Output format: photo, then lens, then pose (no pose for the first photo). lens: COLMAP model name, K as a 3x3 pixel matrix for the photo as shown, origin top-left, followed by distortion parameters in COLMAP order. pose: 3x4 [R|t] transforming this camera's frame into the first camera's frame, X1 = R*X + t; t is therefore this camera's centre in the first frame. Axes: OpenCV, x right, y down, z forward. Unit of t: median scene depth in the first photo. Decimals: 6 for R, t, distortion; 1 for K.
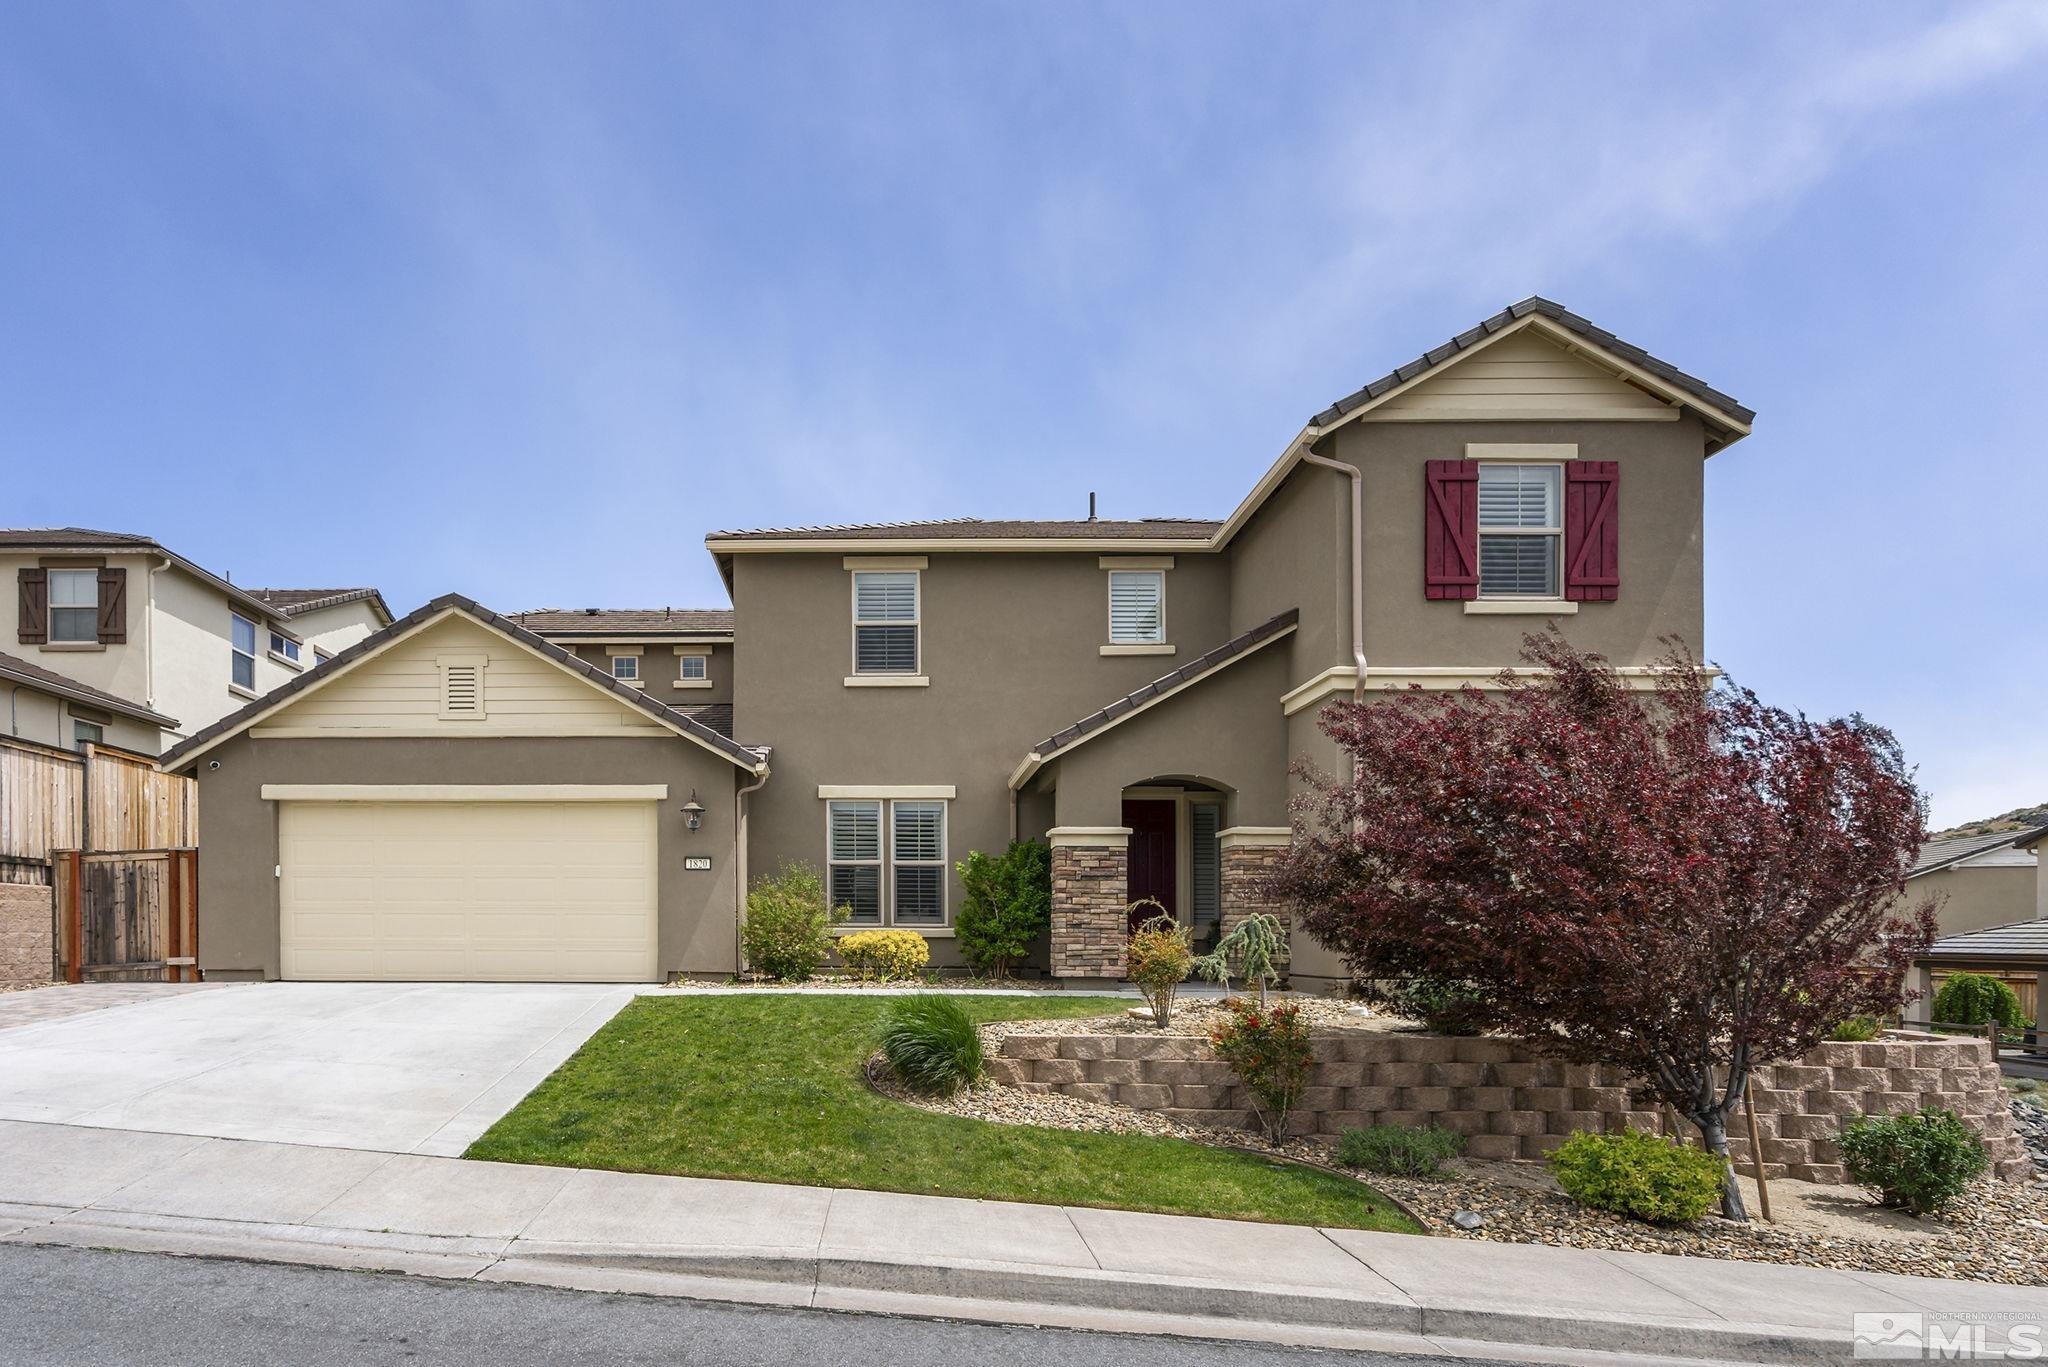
lens RADIAL K [[947.1, 0, 1026.5], [0, 947.1, 709.4], [0, 0, 1]] dist [0.001109, 0.000713]
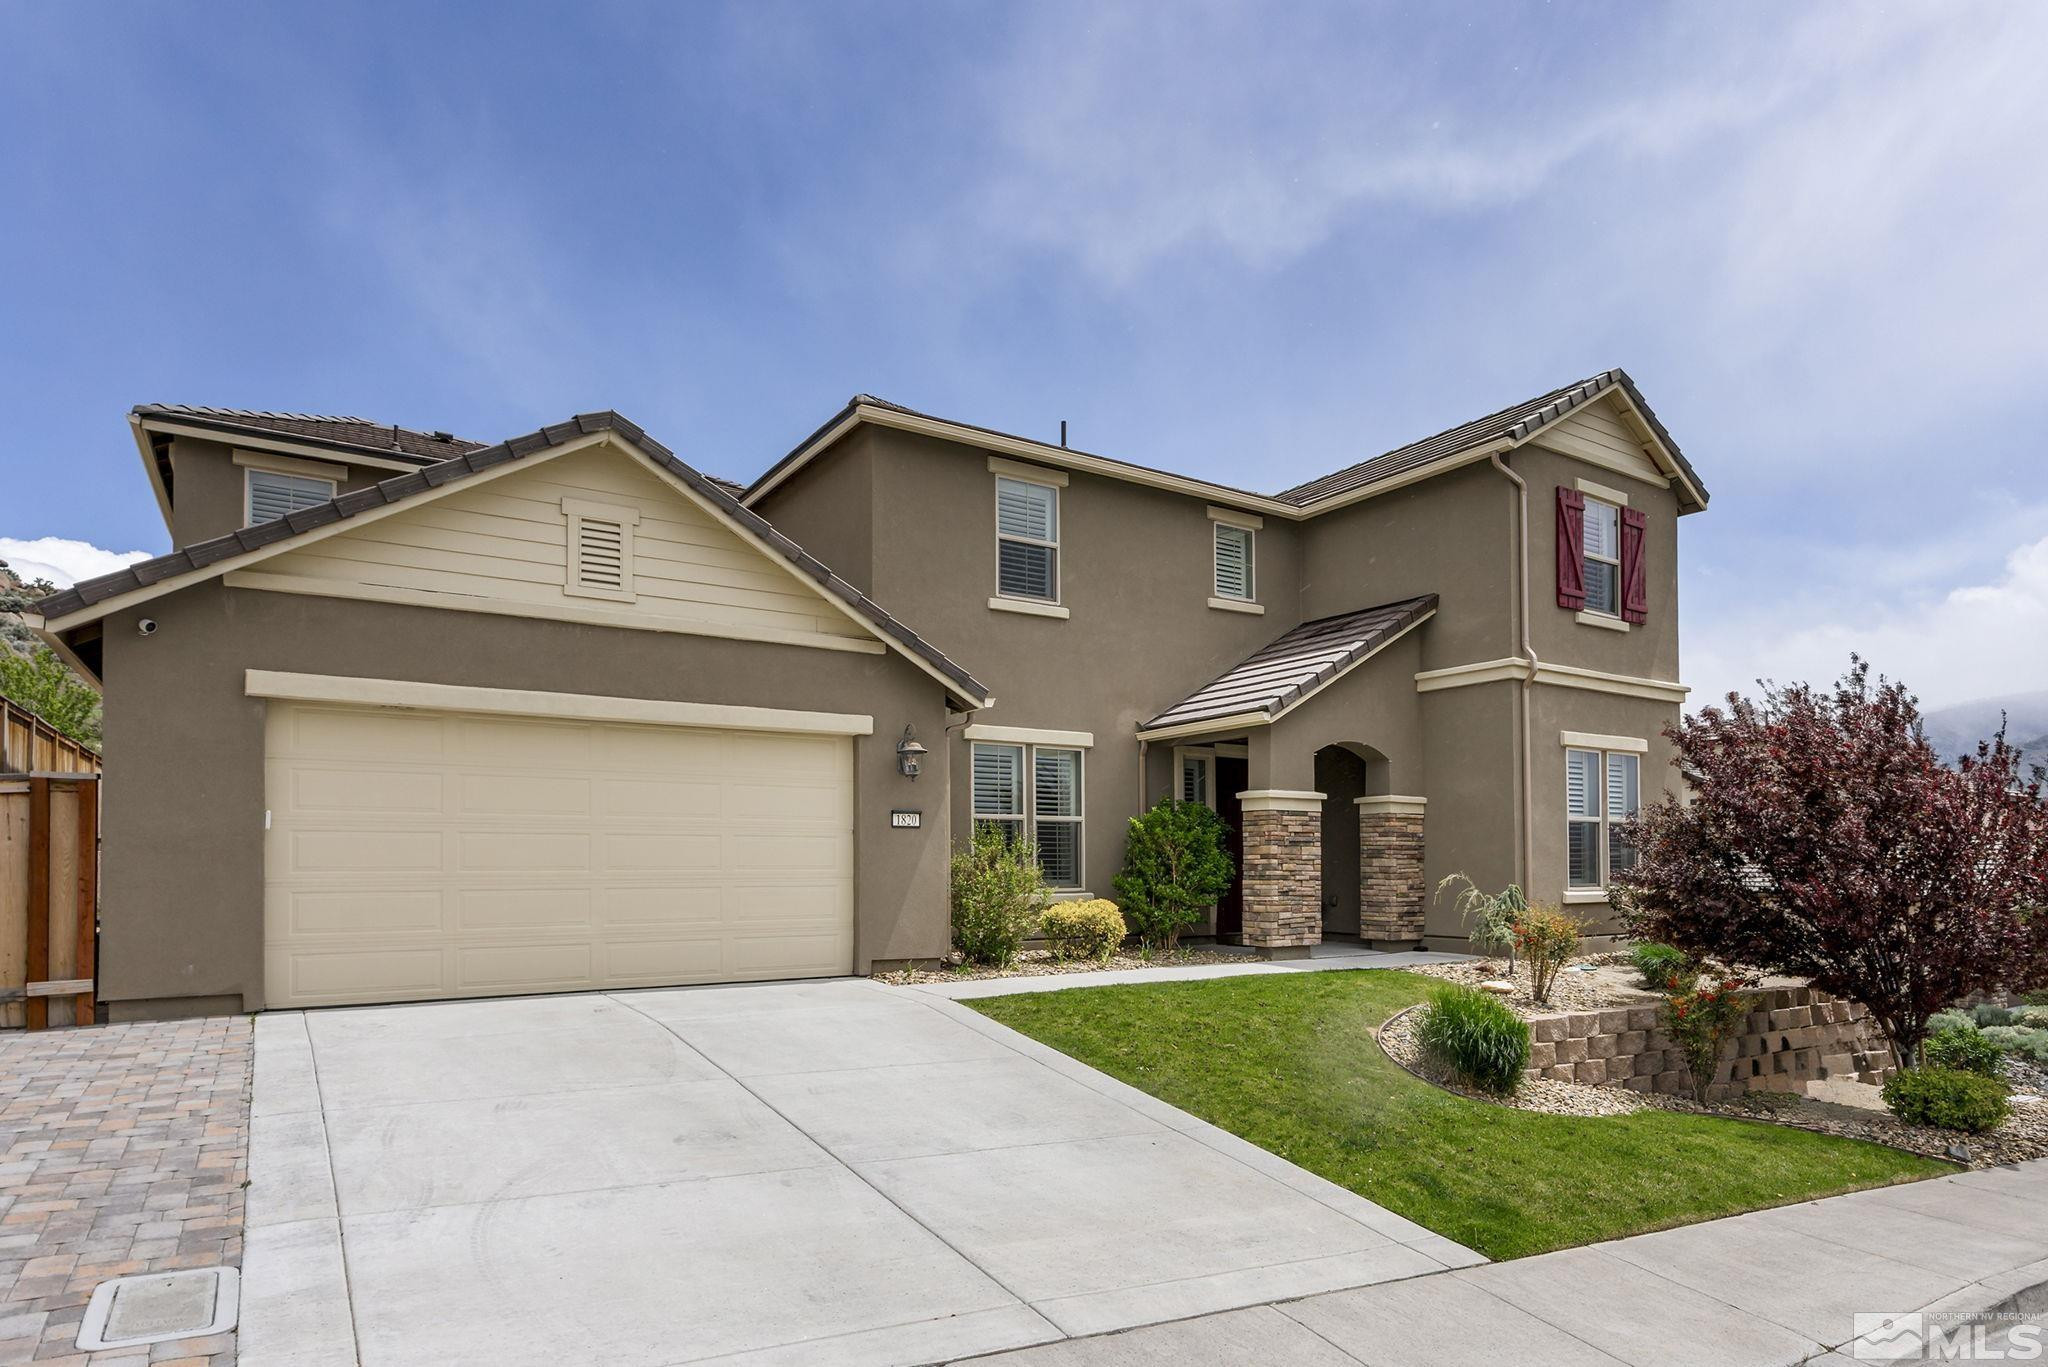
lens RADIAL K [[977.8, 0, 1023.4], [0, 977.8, 624.3], [0, 0, 1]] dist [0.005875, 0.000518]
pose [[0.872075, 0.115129, 0.475637, -0.677219], [-0.112924, 0.993045, -0.033323, 0.018356], [-0.476165, -0.024651, 0.879010, 0.249031]]
